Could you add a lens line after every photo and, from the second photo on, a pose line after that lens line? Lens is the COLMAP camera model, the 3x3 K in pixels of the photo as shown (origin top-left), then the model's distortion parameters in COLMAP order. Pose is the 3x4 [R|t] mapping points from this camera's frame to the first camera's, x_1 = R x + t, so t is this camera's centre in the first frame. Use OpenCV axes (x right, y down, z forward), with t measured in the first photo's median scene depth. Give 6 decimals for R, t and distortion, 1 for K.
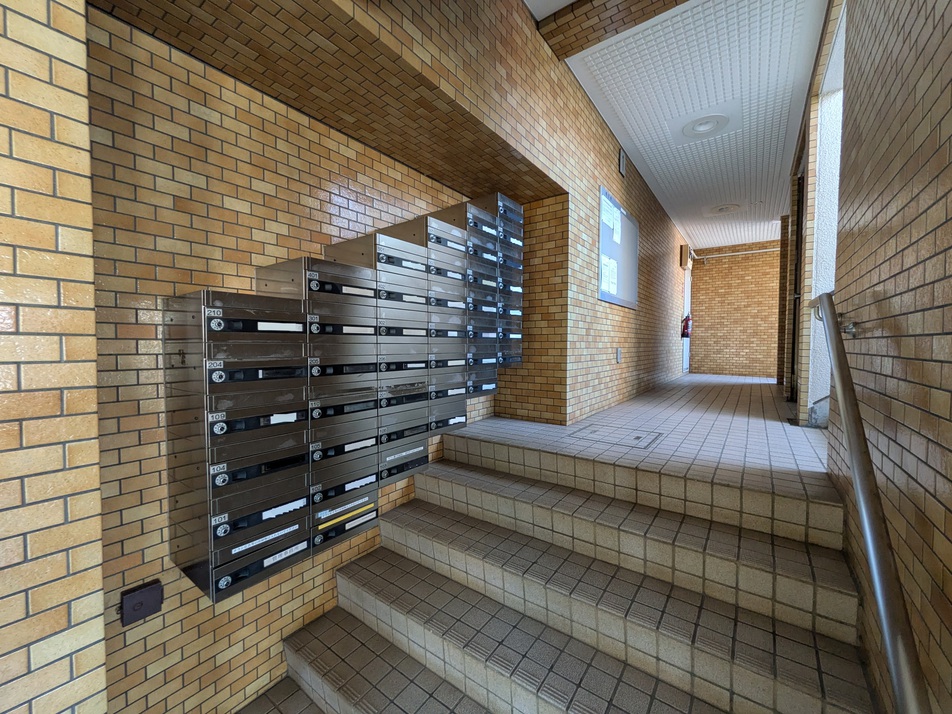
lens RADIAL K [[379.7, 0, 476.0], [0, 379.7, 355.3], [0, 0, 1]] dist [-0.001069, 0.001129]
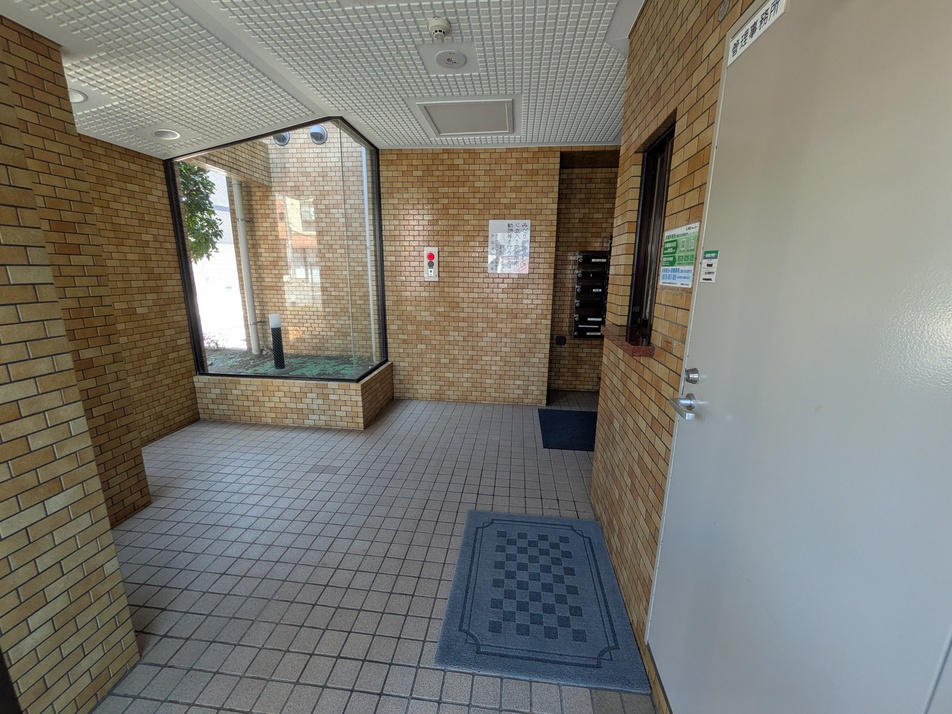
lens RADIAL K [[379.7, 0, 475.1], [0, 379.7, 356.9], [0, 0, 1]] dist [-0.001069, 0.001129]
pose [[0.505732, 0.193075, -0.840808, 1.697852], [-0.036266, 0.978530, 0.202887, 0.102000], [0.861928, -0.072113, 0.501876, -1.456511]]
